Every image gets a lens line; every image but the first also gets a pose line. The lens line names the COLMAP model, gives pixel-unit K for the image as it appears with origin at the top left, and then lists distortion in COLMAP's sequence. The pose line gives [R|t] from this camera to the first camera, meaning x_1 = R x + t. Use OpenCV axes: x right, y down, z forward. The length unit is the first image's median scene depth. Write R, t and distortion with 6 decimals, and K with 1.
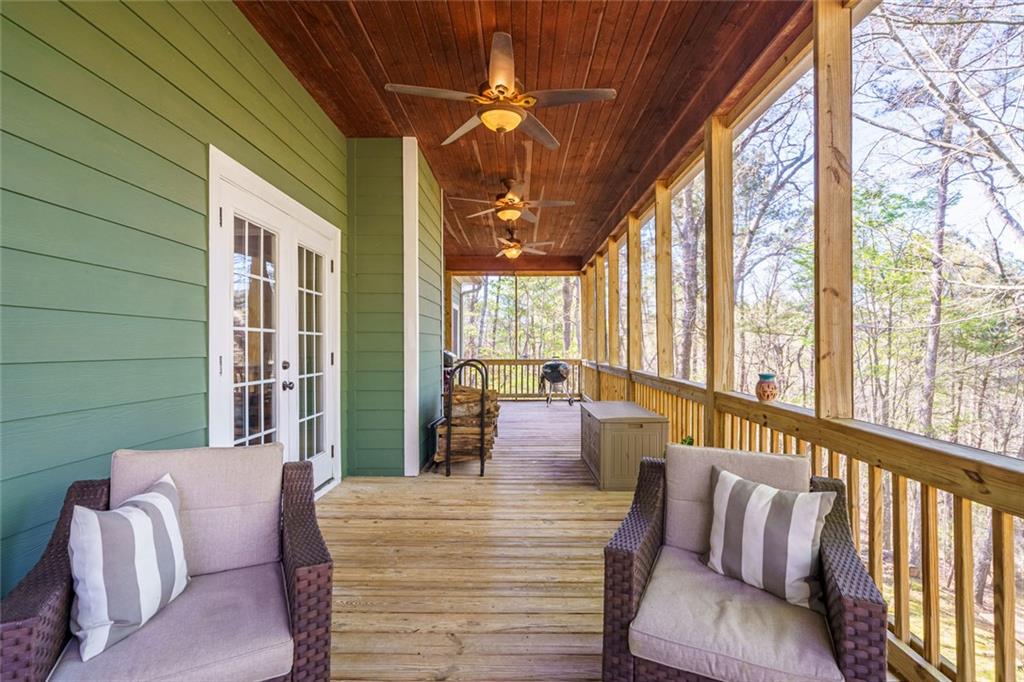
lens RADIAL K [[475.7, 0, 518.9], [0, 475.7, 342.9], [0, 0, 1]] dist [-0.000448, 0.001023]
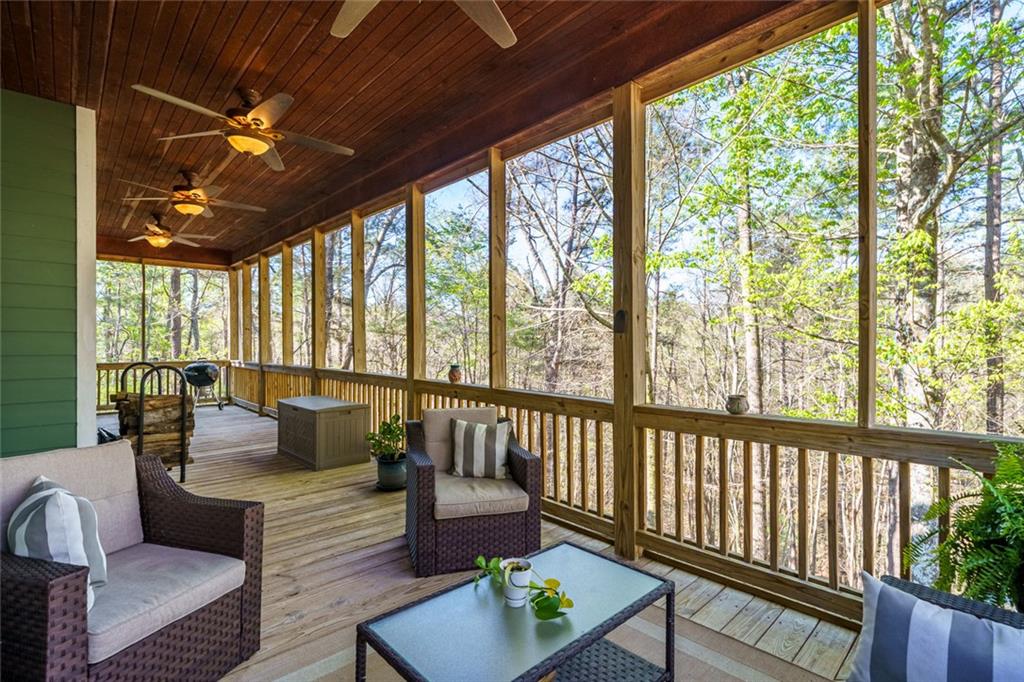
lens RADIAL K [[476.7, 0, 513.7], [0, 476.7, 336.1], [0, 0, 1]] dist [-0.001249, 0.000100]
pose [[0.727137, 0.009648, 0.686425, -0.307306], [-0.001997, 0.999927, -0.011938, -0.008433], [-0.686490, 0.007310, 0.727103, -0.202102]]
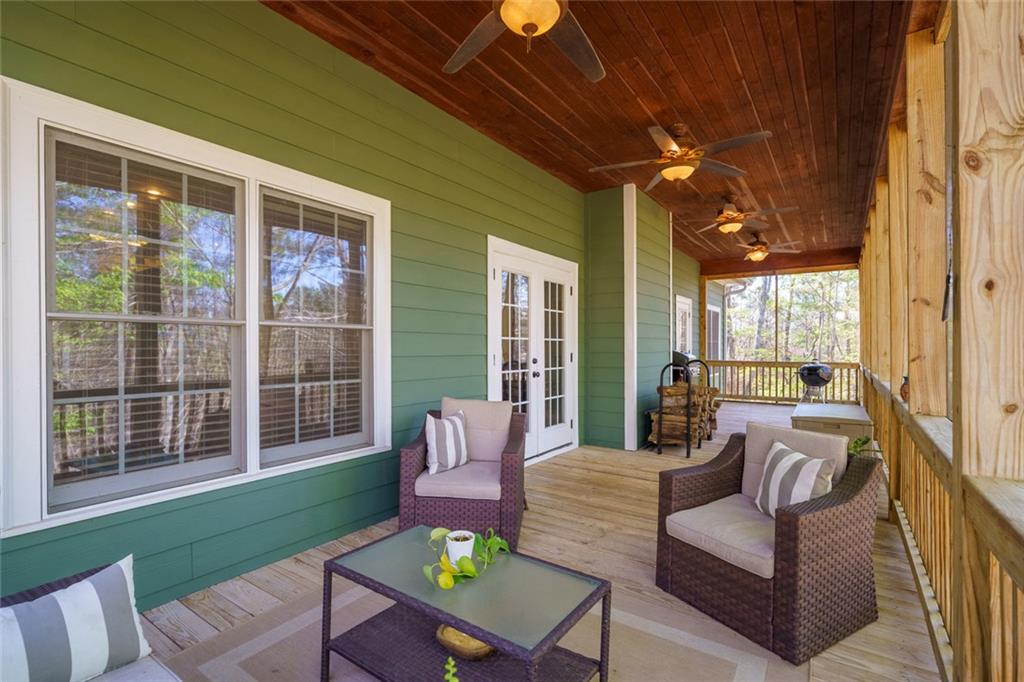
lens RADIAL K [[475.7, 0, 518.9], [0, 475.7, 342.9], [0, 0, 1]] dist [-0.000448, 0.001023]
pose [[0.828710, -0.004759, -0.559657, 0.286044], [0.003688, 0.999989, -0.003043, -0.006169], [0.559665, 0.000458, 0.828719, -0.263963]]
